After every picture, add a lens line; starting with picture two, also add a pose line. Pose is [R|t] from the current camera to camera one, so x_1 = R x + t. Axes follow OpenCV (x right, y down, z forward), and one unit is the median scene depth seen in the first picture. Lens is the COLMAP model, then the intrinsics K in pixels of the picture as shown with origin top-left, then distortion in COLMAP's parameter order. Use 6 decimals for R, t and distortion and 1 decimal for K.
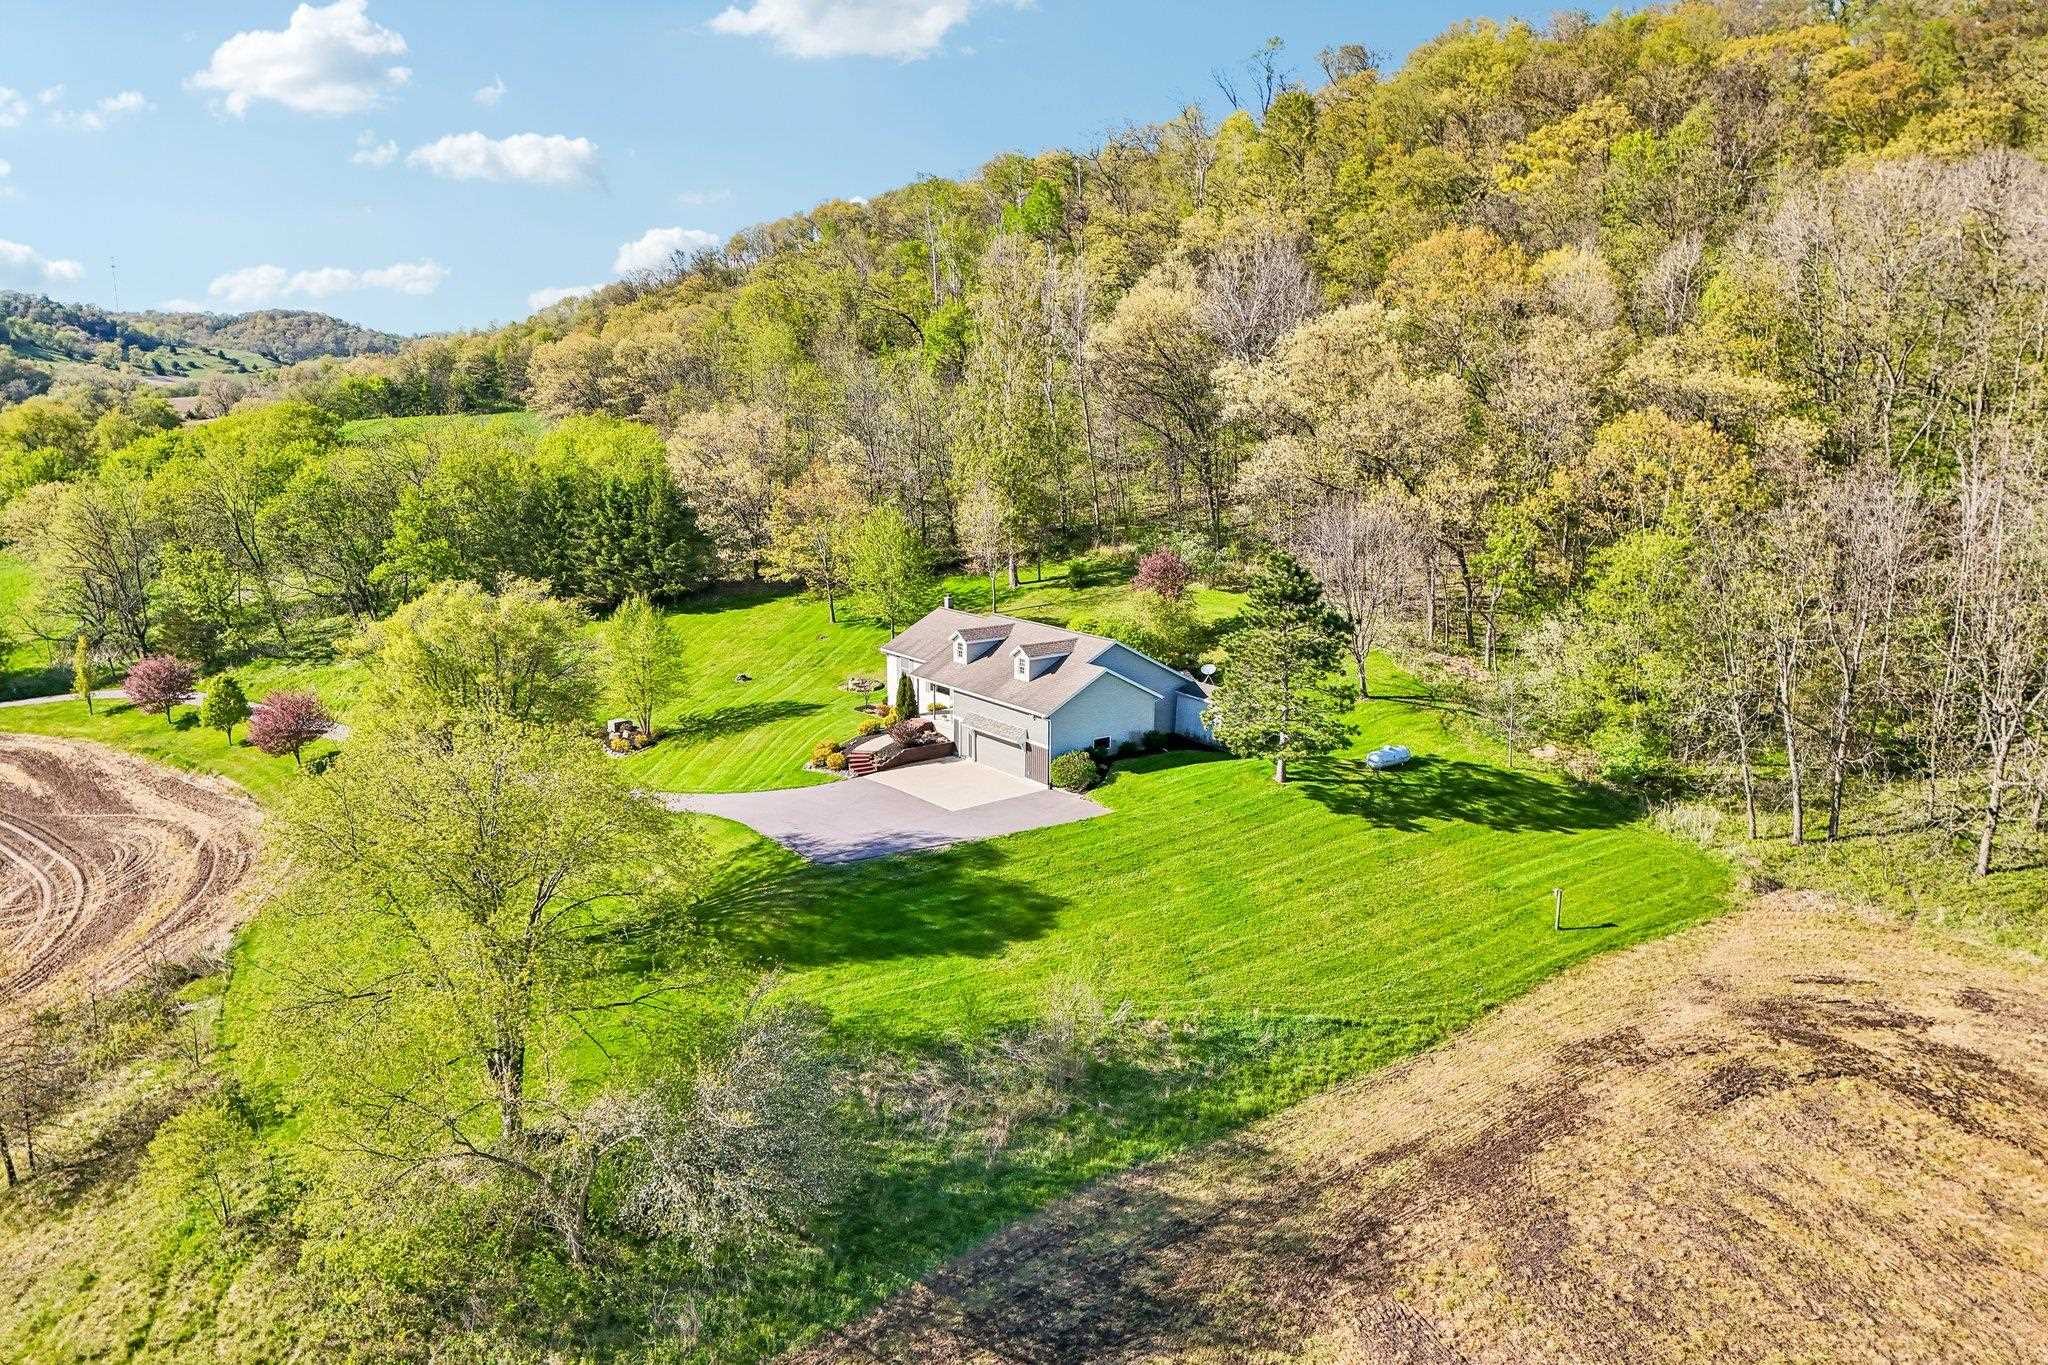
lens RADIAL K [[1482.1, 0, 1027.8], [0, 1482.1, 613.3], [0, 0, 1]] dist [0.038138, -0.002912]
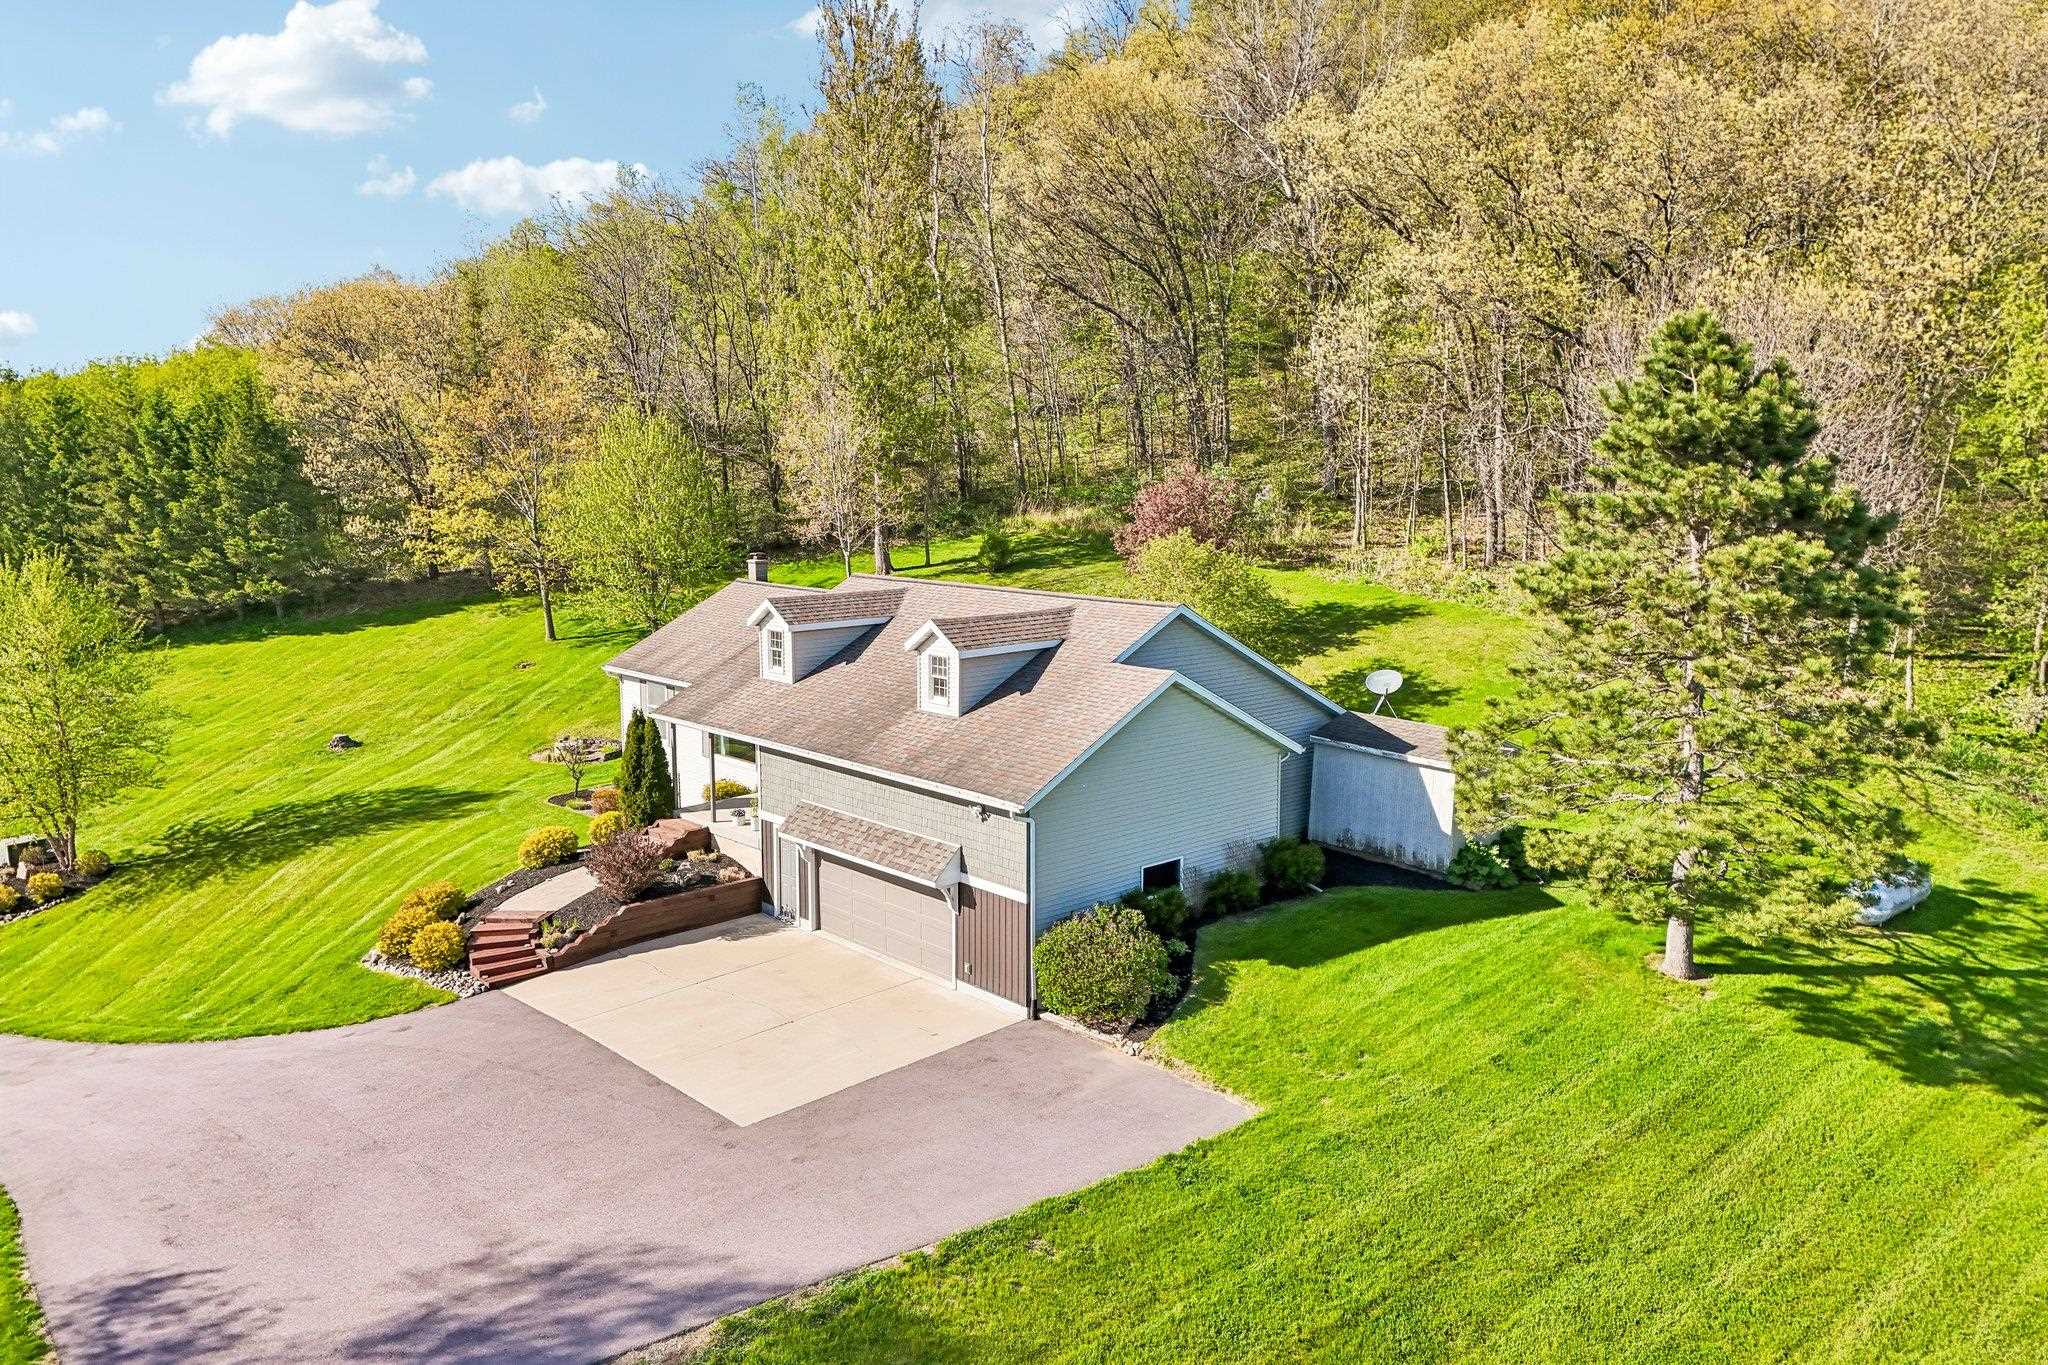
lens RADIAL K [[1440.3, 0, 1024.0], [0, 1440.3, 682.5], [0, 0, 1]] dist [0.045545, -0.001747]
pose [[0.994576, -0.018252, 0.102401, -0.019052], [0.019075, 0.999793, -0.007059, 0.038620], [-0.102251, 0.008974, 0.994718, 0.609124]]
